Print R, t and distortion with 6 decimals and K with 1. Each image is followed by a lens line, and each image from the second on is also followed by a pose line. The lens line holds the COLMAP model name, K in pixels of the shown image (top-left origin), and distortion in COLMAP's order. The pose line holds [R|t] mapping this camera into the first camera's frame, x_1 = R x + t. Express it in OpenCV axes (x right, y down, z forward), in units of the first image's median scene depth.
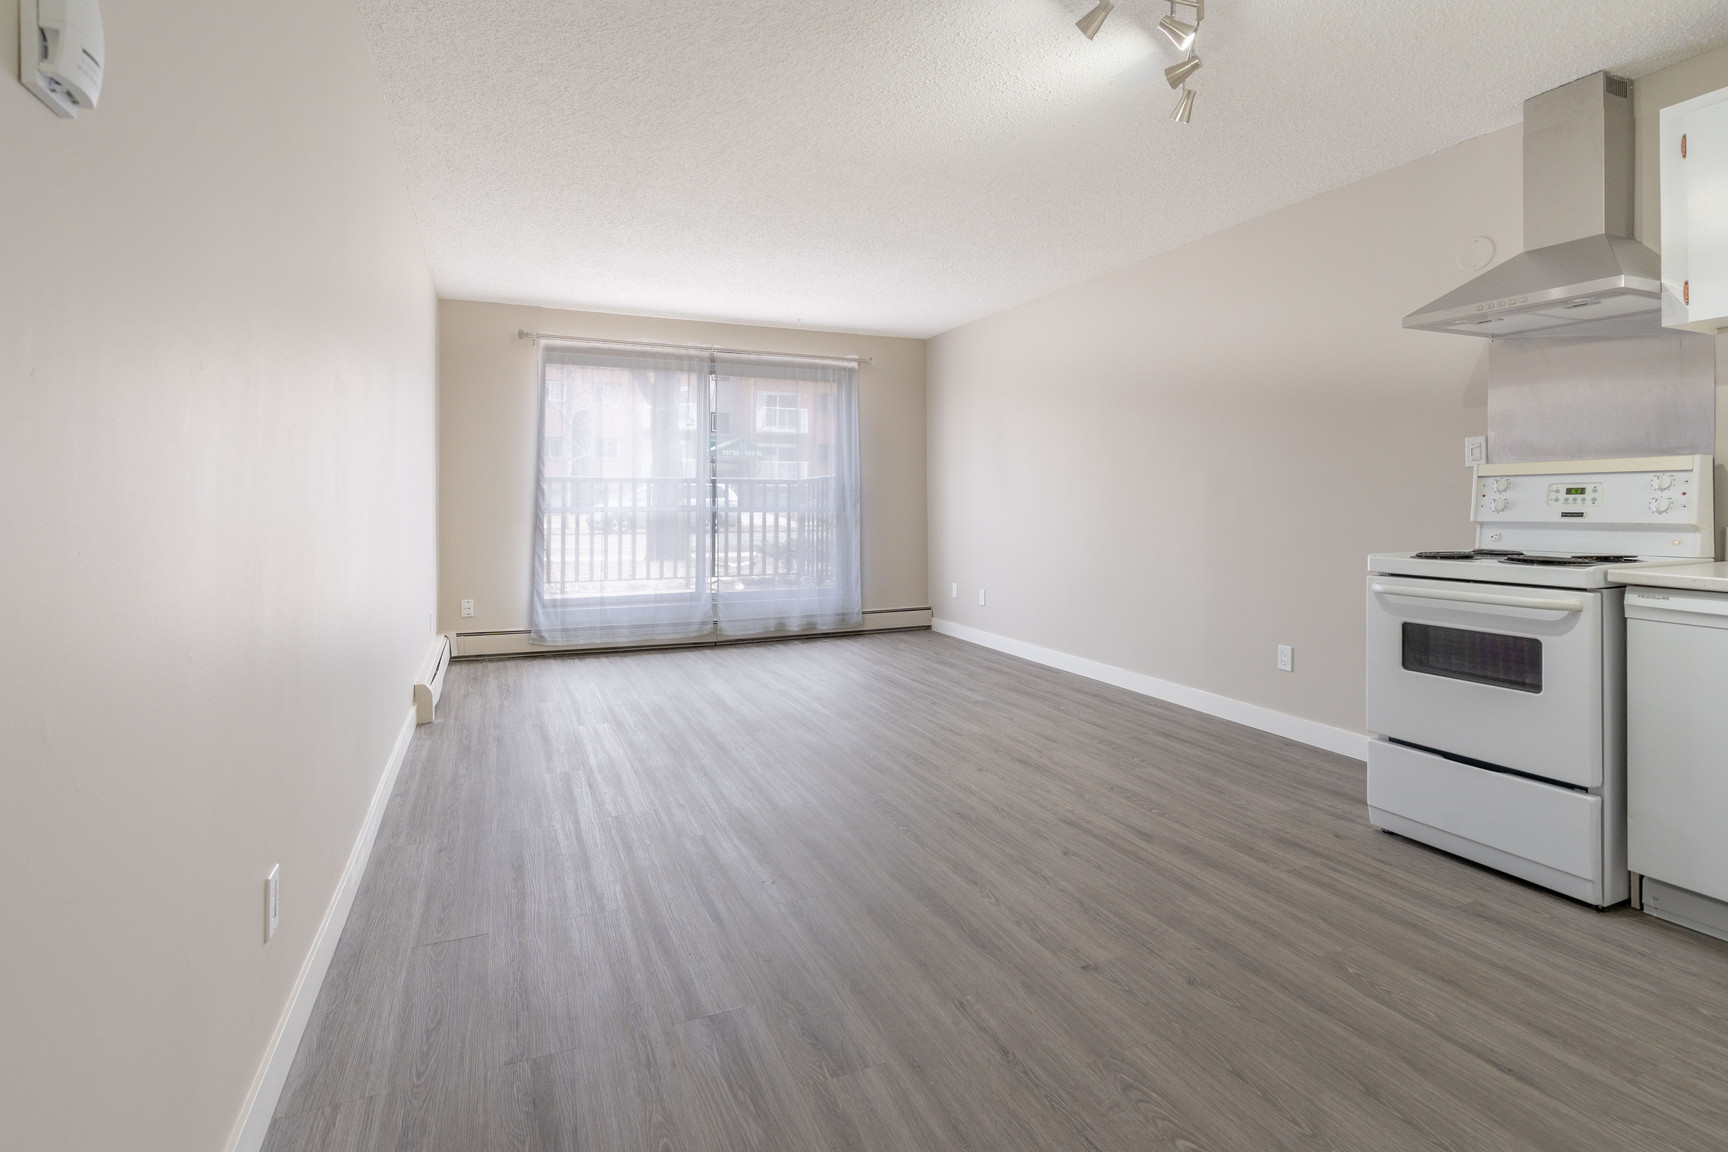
lens RADIAL K [[812.6, 0, 852.8], [0, 812.6, 496.9], [0, 0, 1]] dist [-0.000358, 0.000680]
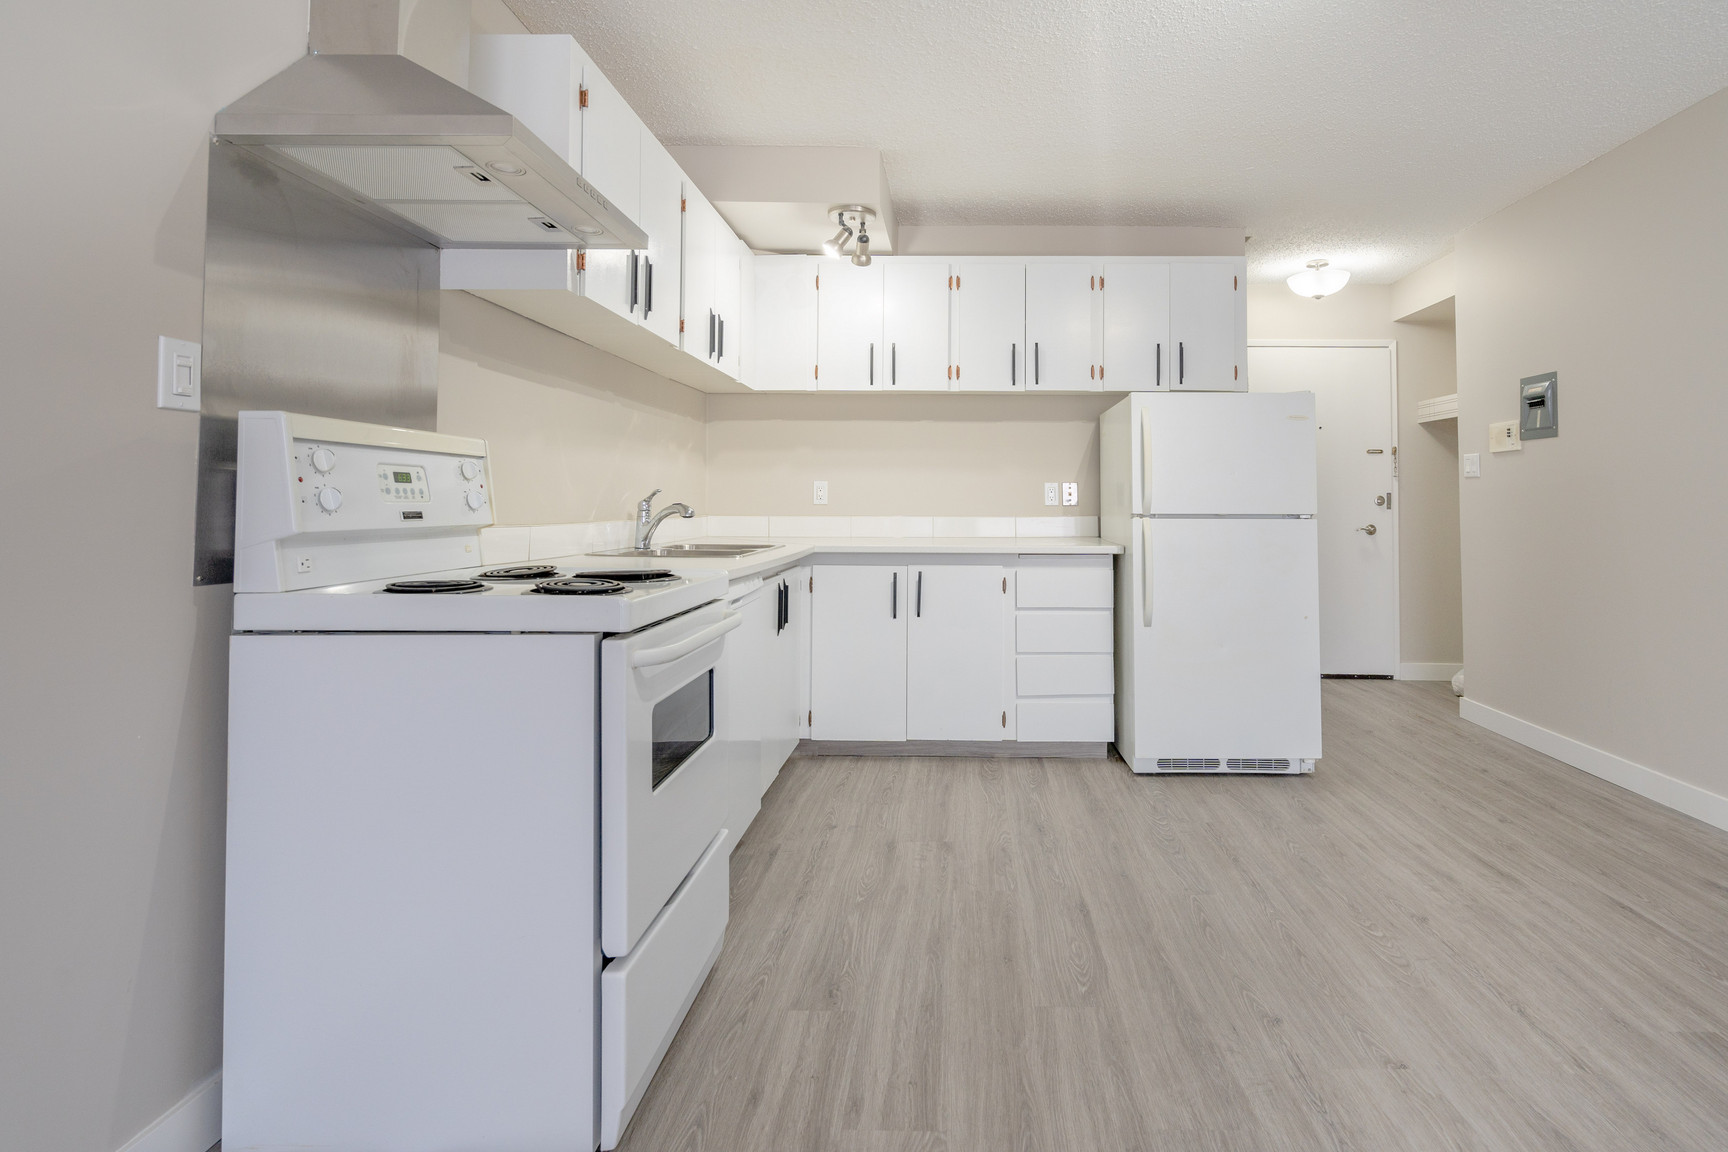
lens RADIAL K [[845.6, 0, 927.5], [0, 845.6, 490.9], [0, 0, 1]] dist [-0.003653, -0.000217]
pose [[-0.906203, 0.009083, 0.422746, 0.265437], [-0.002847, 0.999616, -0.027580, 0.020639], [-0.422834, -0.026196, -0.905828, 1.484284]]
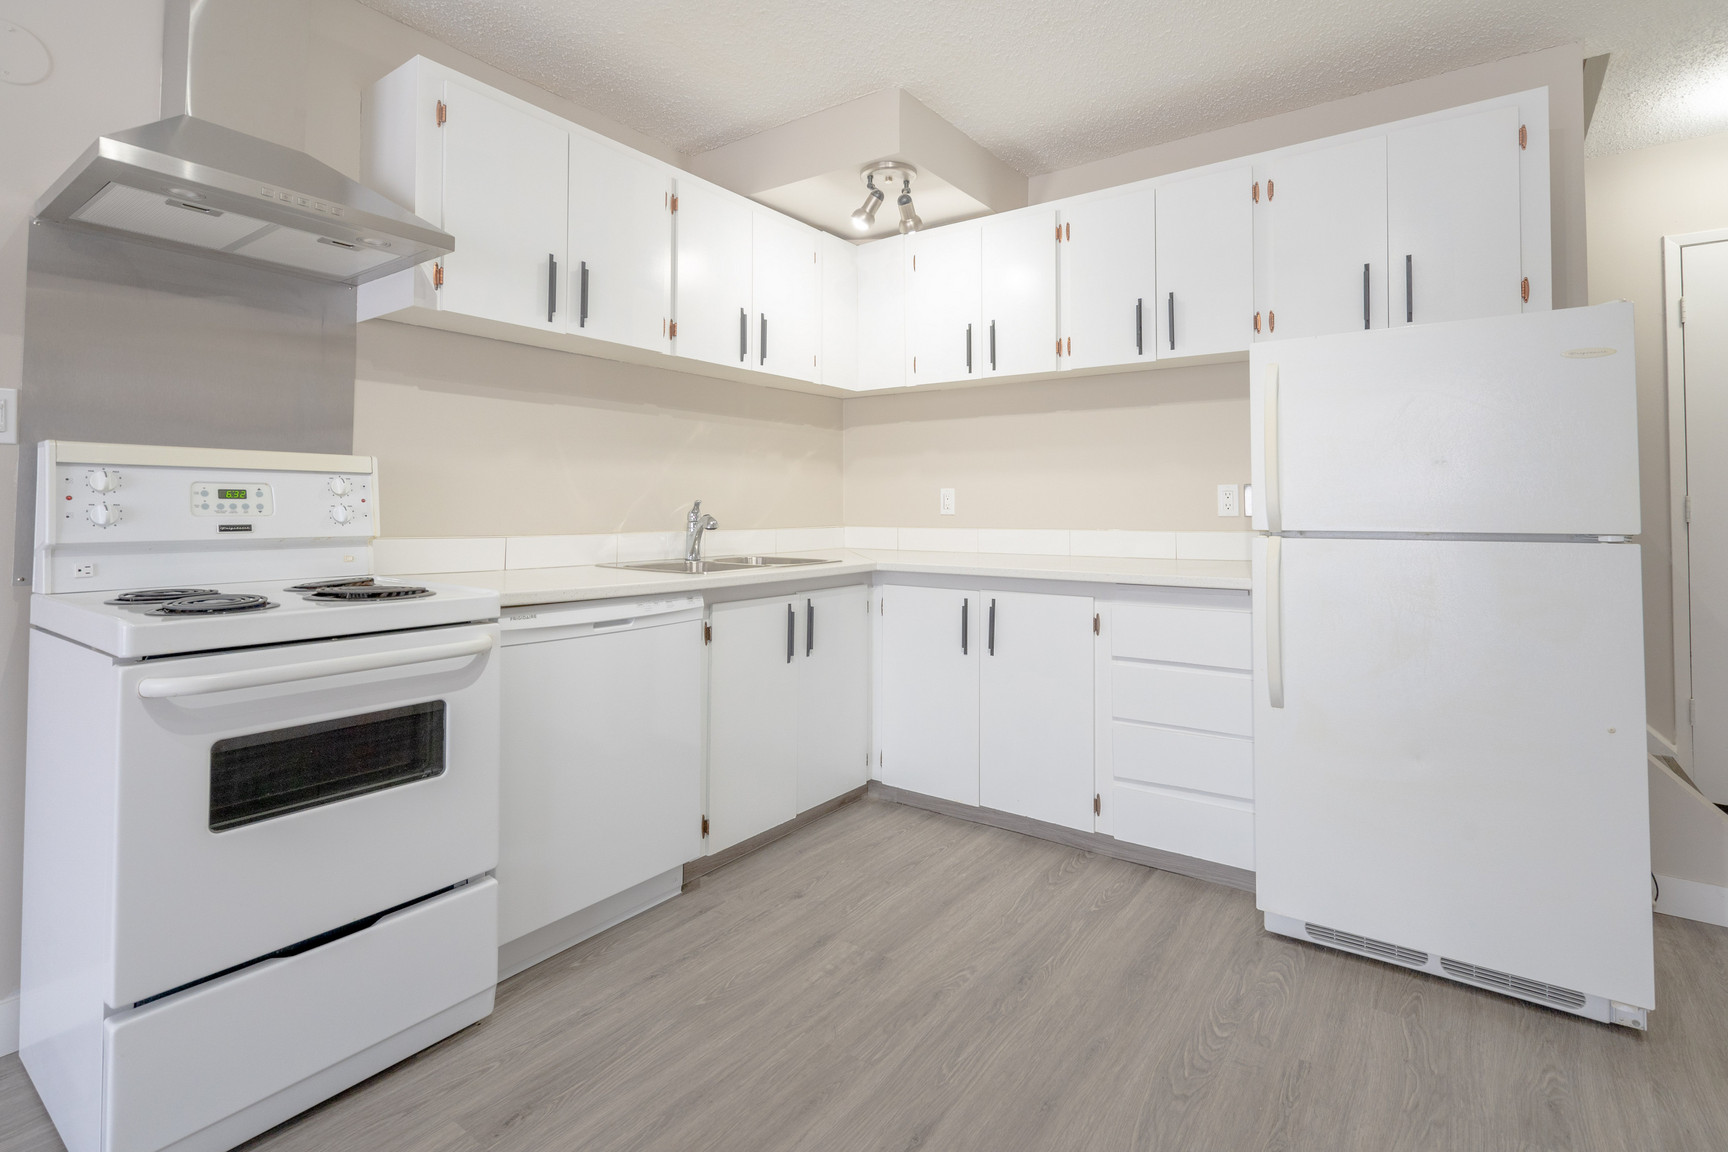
lens RADIAL K [[812.6, 0, 852.8], [0, 812.6, 496.9], [0, 0, 1]] dist [-0.000358, 0.000680]
pose [[-0.499491, 0.019717, 0.866095, 0.028892], [-0.006872, 0.999619, -0.026720, 0.010556], [-0.866292, -0.019298, -0.499165, 0.931489]]
